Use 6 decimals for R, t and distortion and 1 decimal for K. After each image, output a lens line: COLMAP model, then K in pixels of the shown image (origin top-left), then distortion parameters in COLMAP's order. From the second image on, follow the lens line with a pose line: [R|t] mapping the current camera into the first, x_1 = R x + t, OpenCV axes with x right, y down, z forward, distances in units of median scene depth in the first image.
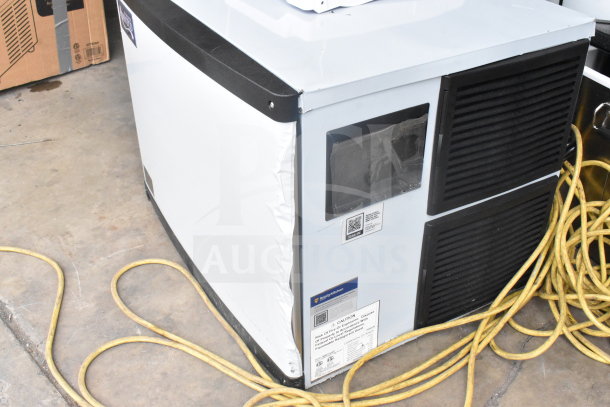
lens RADIAL K [[674.7, 0, 304.1], [0, 674.7, 199.6], [0, 0, 1]] dist [-0.060046, 0.000000]
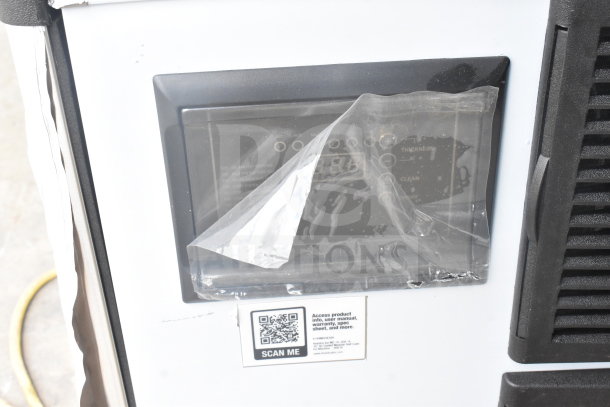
lens RADIAL K [[919.7, 0, 303.6], [0, 919.7, 202.7], [0, 0, 1]] dist [-0.030345, 0.000000]
pose [[0.885134, 0.245332, -0.395410, 0.269616], [-0.231975, 0.969252, 0.082092, -0.078745], [0.403392, 0.019062, 0.914829, 0.485390]]
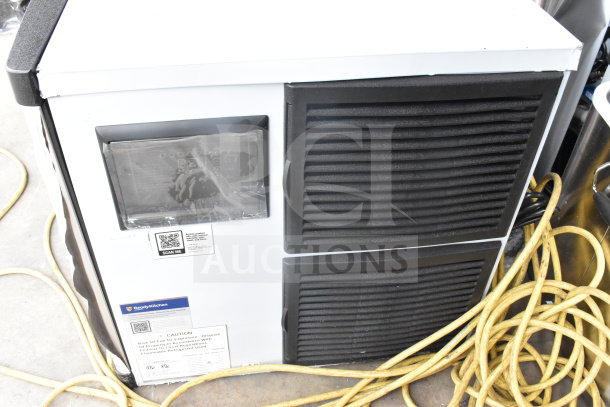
lens RADIAL K [[566.6, 0, 305.8], [0, 566.6, 207.3], [0, 0, 1]] dist [-0.089135, 0.000000]
pose [[0.928139, 0.272697, -0.253366, 0.368040], [-0.233227, 0.956521, 0.175135, -0.150770], [0.290109, -0.103458, 0.951385, 0.388260]]
